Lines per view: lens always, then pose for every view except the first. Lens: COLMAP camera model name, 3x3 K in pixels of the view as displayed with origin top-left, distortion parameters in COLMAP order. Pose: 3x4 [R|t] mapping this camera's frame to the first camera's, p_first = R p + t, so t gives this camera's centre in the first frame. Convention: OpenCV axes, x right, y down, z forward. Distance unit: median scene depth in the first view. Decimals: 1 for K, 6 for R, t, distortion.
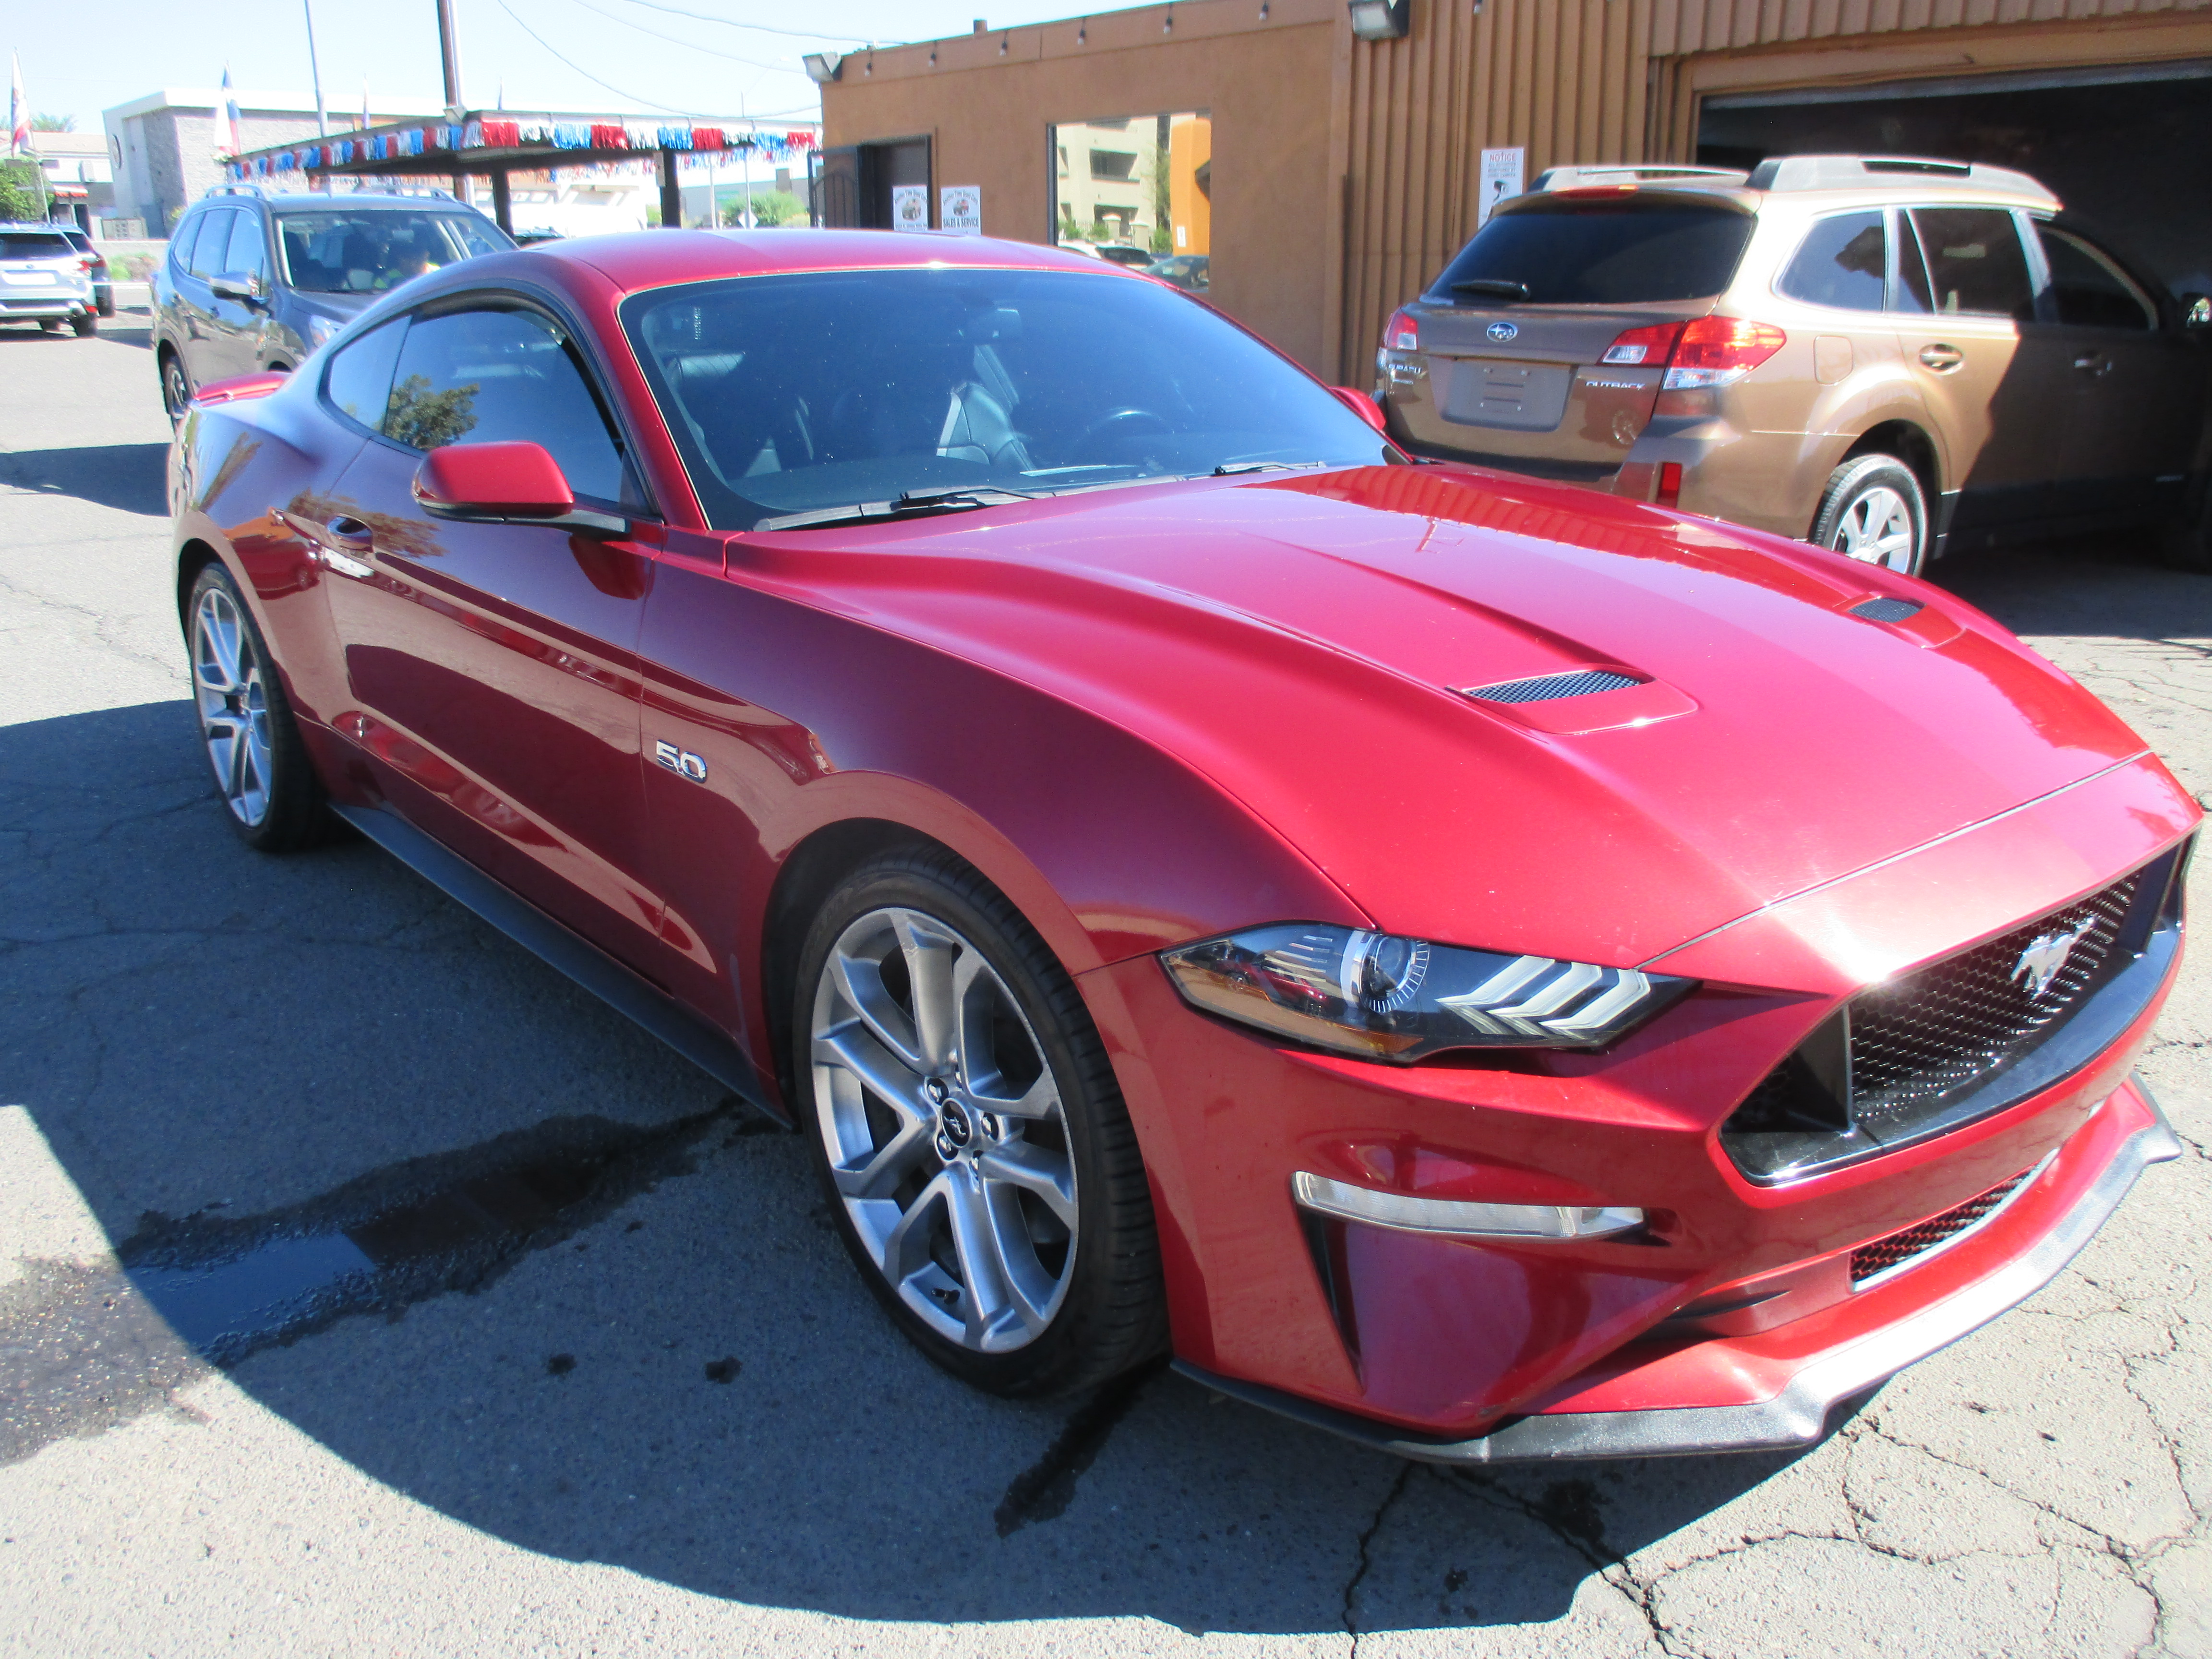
lens RADIAL K [[1844.8, 0, 1106.0], [0, 1844.8, 829.5], [0, 0, 1]] dist [-0.010895, -0.008620]
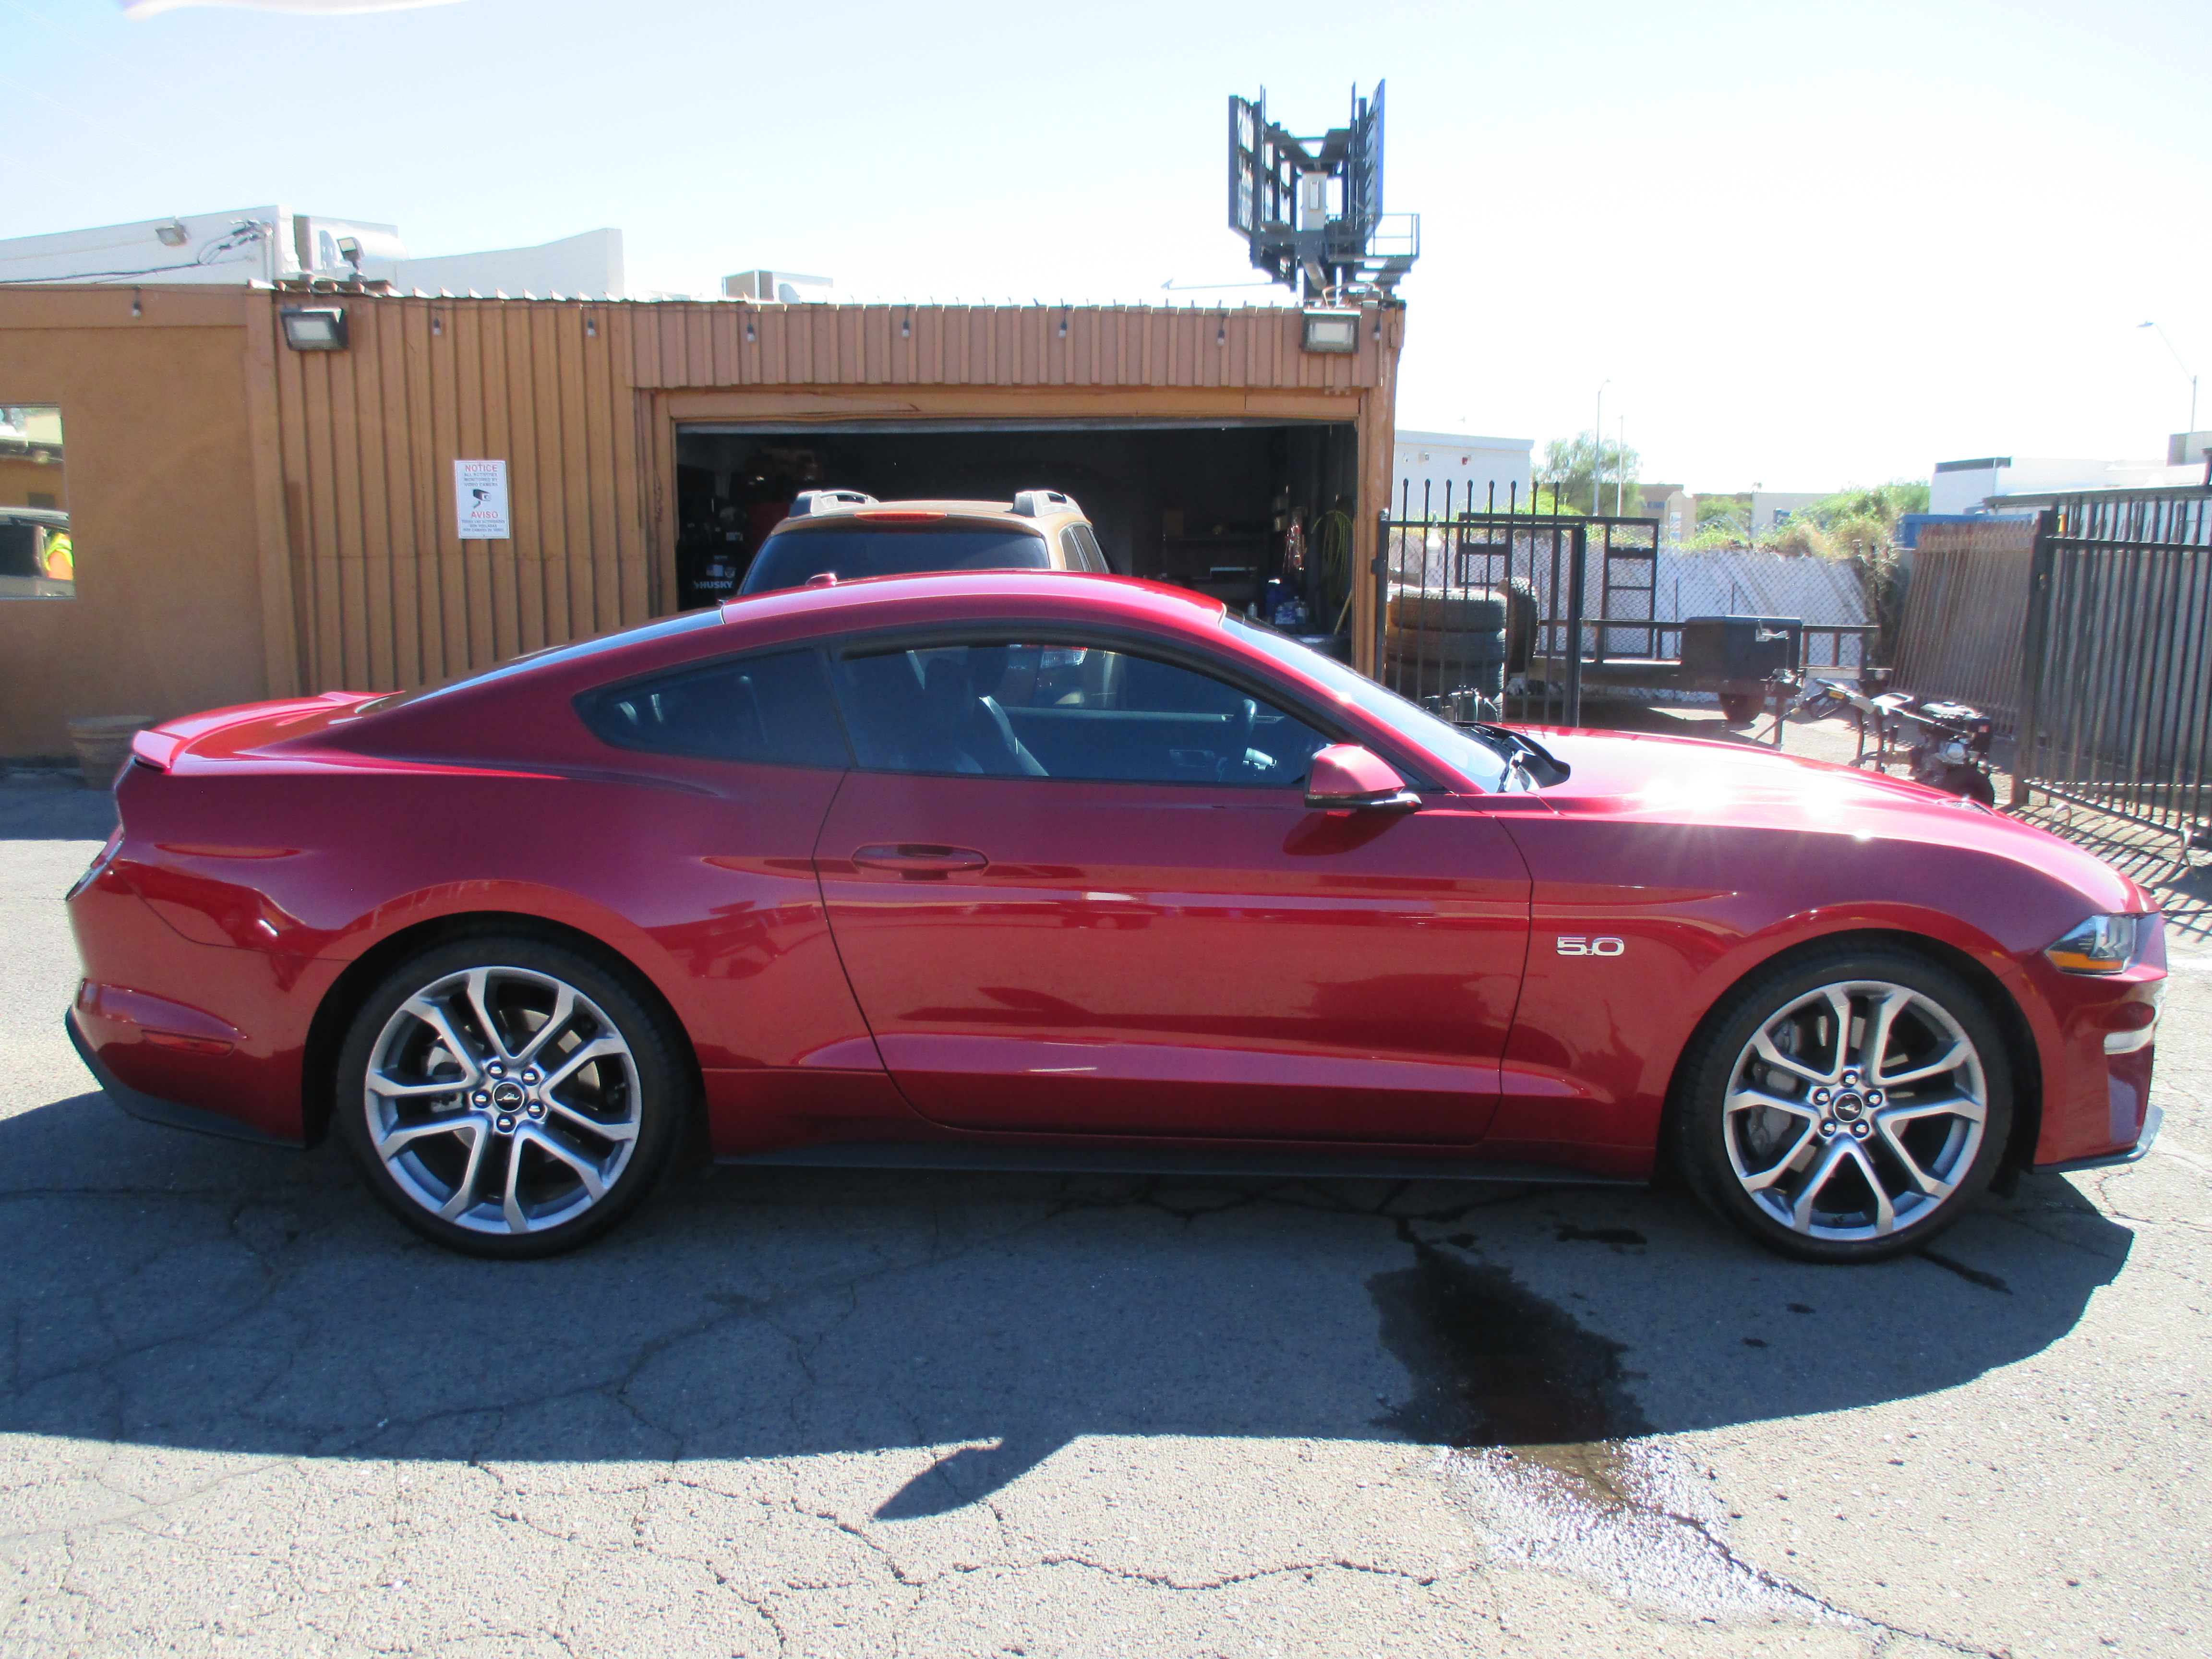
lens RADIAL K [[1844.8, 0, 1106.0], [0, 1844.8, 829.5], [0, 0, 1]] dist [-0.010895, -0.008620]
pose [[0.648138, -0.128031, 0.750684, -0.477116], [0.229807, 0.972693, -0.032520, -0.052079], [-0.726021, 0.193590, 0.659861, 0.088461]]
